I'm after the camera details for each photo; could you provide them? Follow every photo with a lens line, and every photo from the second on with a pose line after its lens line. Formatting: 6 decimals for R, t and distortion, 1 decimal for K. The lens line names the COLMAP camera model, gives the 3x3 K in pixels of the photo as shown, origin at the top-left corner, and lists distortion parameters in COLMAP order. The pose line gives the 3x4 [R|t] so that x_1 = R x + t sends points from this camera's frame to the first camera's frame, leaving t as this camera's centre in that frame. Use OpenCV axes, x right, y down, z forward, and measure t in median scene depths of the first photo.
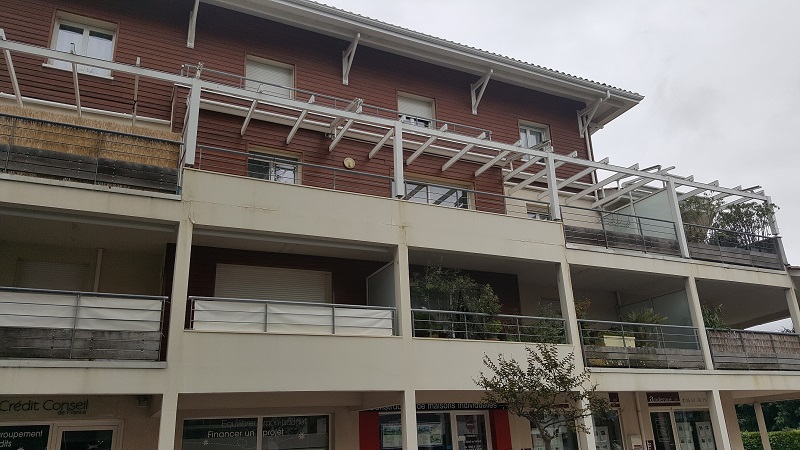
lens RADIAL K [[593.5, 0, 400.0], [0, 593.5, 225.0], [0, 0, 1]] dist [-0.007854, -0.004043]
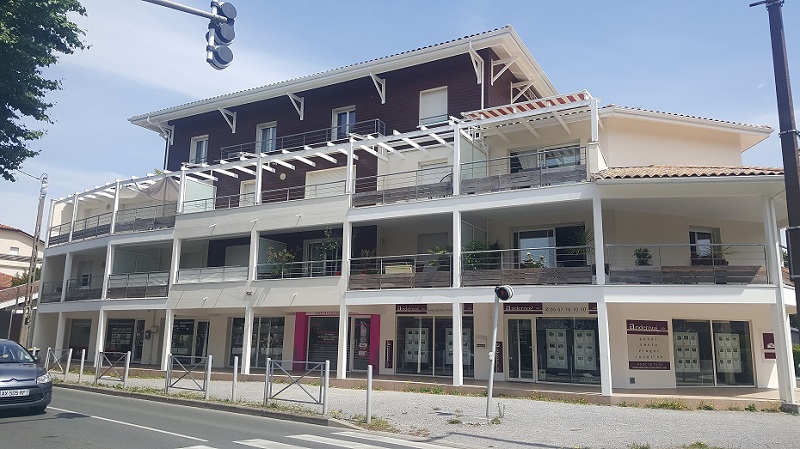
lens RADIAL K [[593.5, 0, 400.0], [0, 593.5, 224.5], [0, 0, 1]] dist [-0.007854, -0.004043]
pose [[0.573054, -0.108635, -0.812285, 1.358548], [0.246803, 0.968037, 0.044650, 0.029613], [0.781471, -0.226061, 0.581549, 0.197161]]
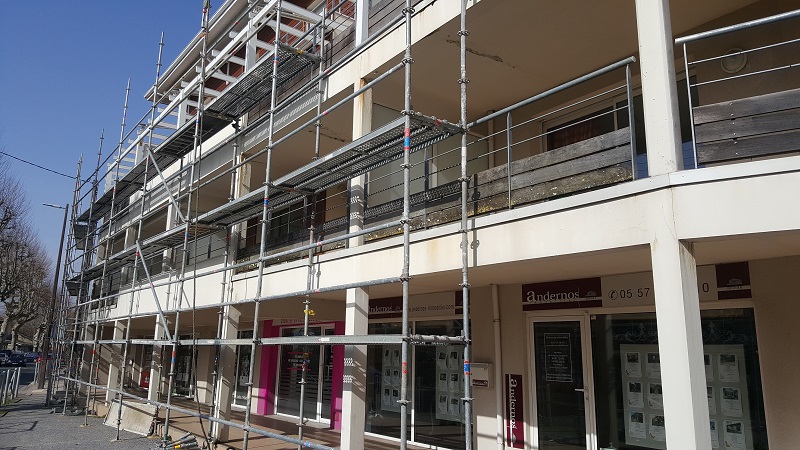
lens RADIAL K [[593.5, 0, 400.0], [0, 593.5, 225.0], [0, 0, 1]] dist [-0.007854, -0.004043]
pose [[0.183737, -0.175828, -0.967122, 0.968660], [0.312199, 0.943368, -0.112197, 0.272977], [0.932080, -0.281320, 0.228225, 0.845465]]
